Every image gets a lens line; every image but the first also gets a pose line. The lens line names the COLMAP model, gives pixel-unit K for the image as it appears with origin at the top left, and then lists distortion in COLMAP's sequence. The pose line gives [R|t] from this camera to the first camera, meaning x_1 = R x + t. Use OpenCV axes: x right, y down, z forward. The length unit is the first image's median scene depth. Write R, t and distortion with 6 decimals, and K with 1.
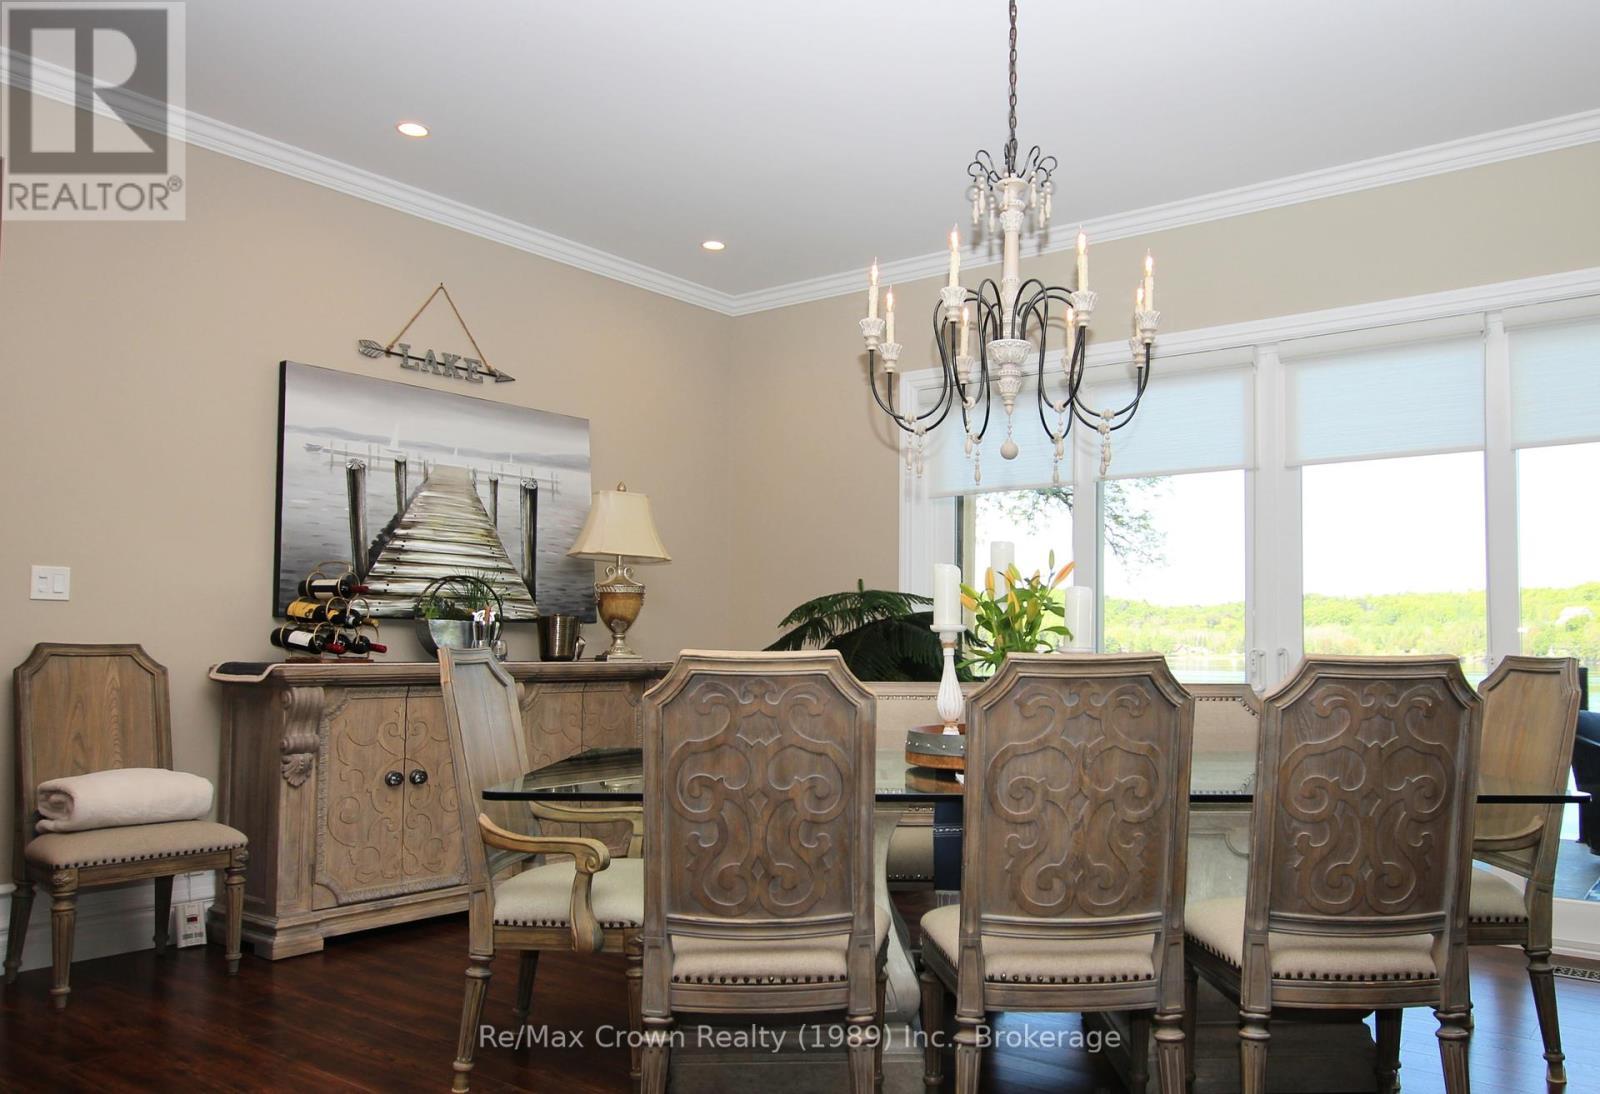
lens RADIAL K [[1229.2, 0, 802.1], [0, 1229.2, 605.0], [0, 0, 1]] dist [-0.005919, 0.001817]
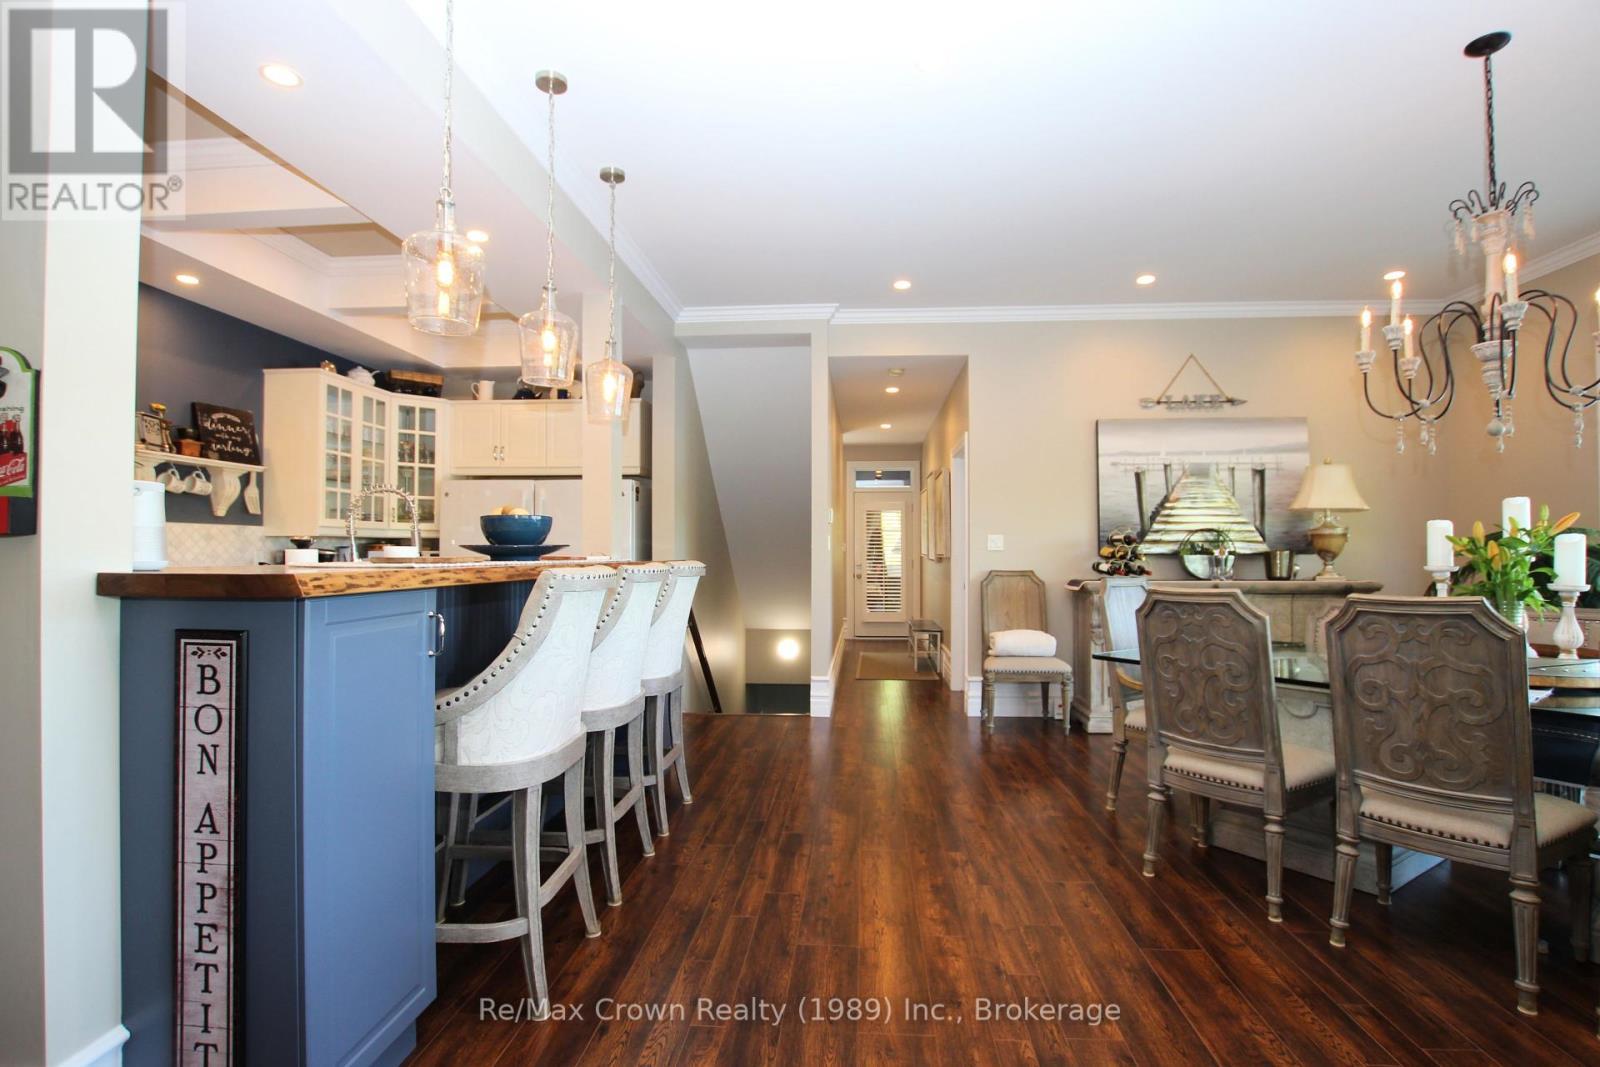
lens RADIAL K [[791.5, 0, 799.9], [0, 791.5, 551.2], [0, 0, 1]] dist [0.000706, 0.000104]
pose [[0.523401, -0.012518, -0.851994, 0.399237], [0.041743, 0.999068, 0.010964, -0.031717], [0.851063, -0.041303, 0.523436, -0.035810]]
